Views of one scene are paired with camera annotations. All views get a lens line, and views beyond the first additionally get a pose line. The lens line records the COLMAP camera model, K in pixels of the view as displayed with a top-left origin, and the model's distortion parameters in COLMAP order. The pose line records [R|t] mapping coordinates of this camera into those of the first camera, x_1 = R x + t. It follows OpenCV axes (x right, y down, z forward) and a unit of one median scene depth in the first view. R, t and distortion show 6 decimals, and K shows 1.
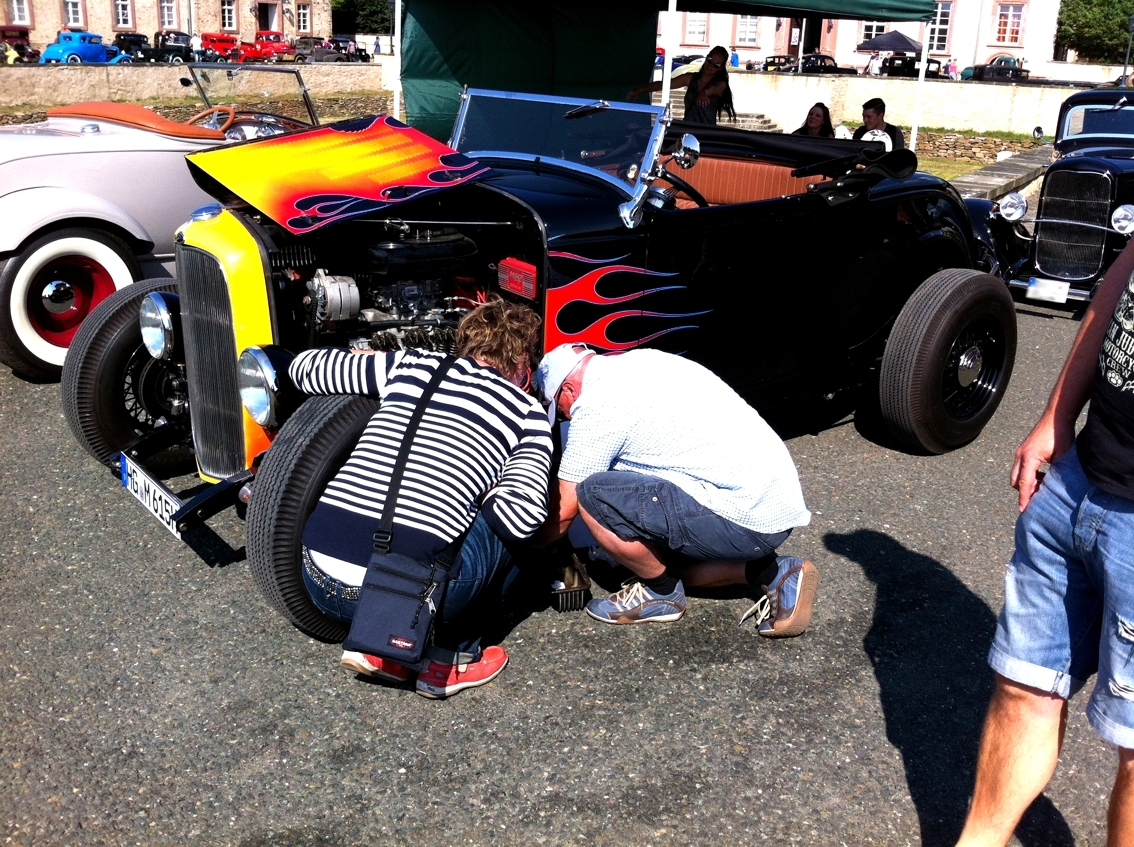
lens RADIAL K [[1167.6, 0, 595.1], [0, 1167.6, 422.1], [0, 0, 1]] dist [0.001703, -0.095189]
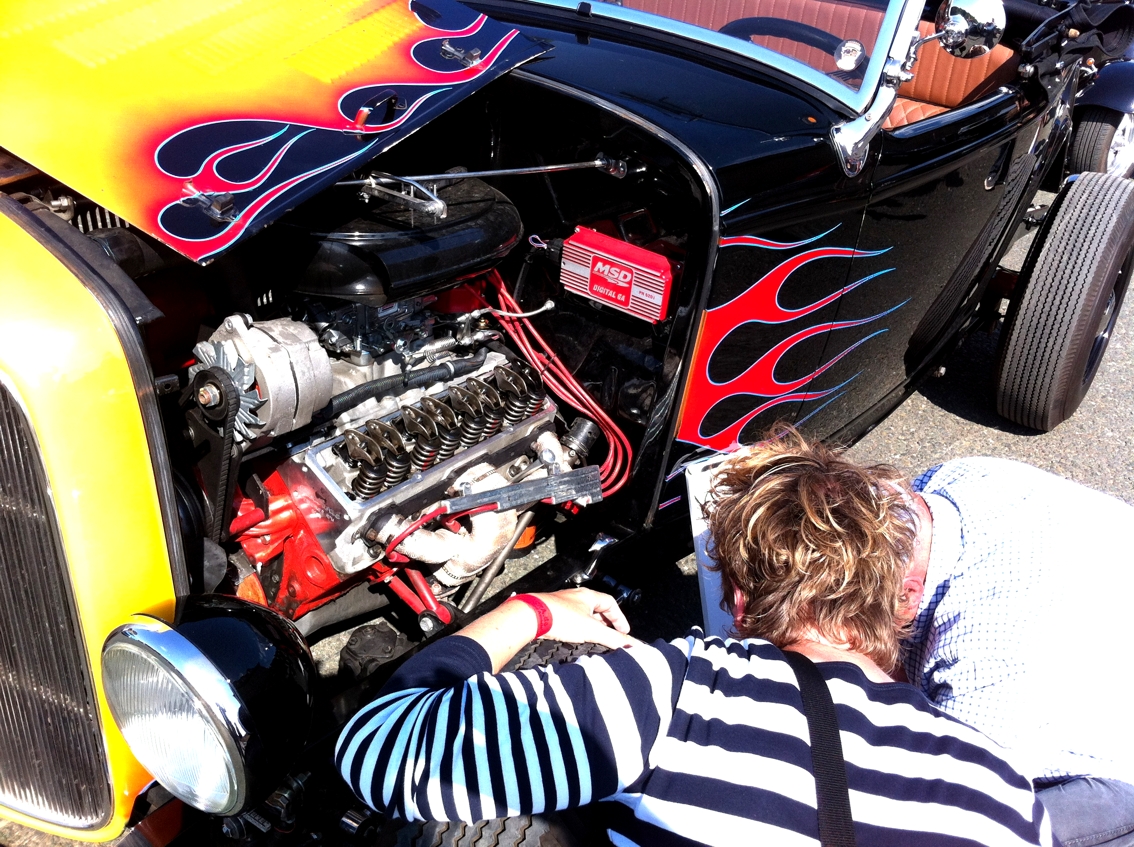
lens RADIAL K [[1084.3, 0, 567.0], [0, 1084.3, 423.5], [0, 0, 1]] dist [0.003264, -0.168749]
pose [[0.951079, -0.097479, 0.293165, -0.237083], [0.029884, 0.973496, 0.226745, -0.175526], [-0.307498, -0.206892, 0.928785, 0.597912]]
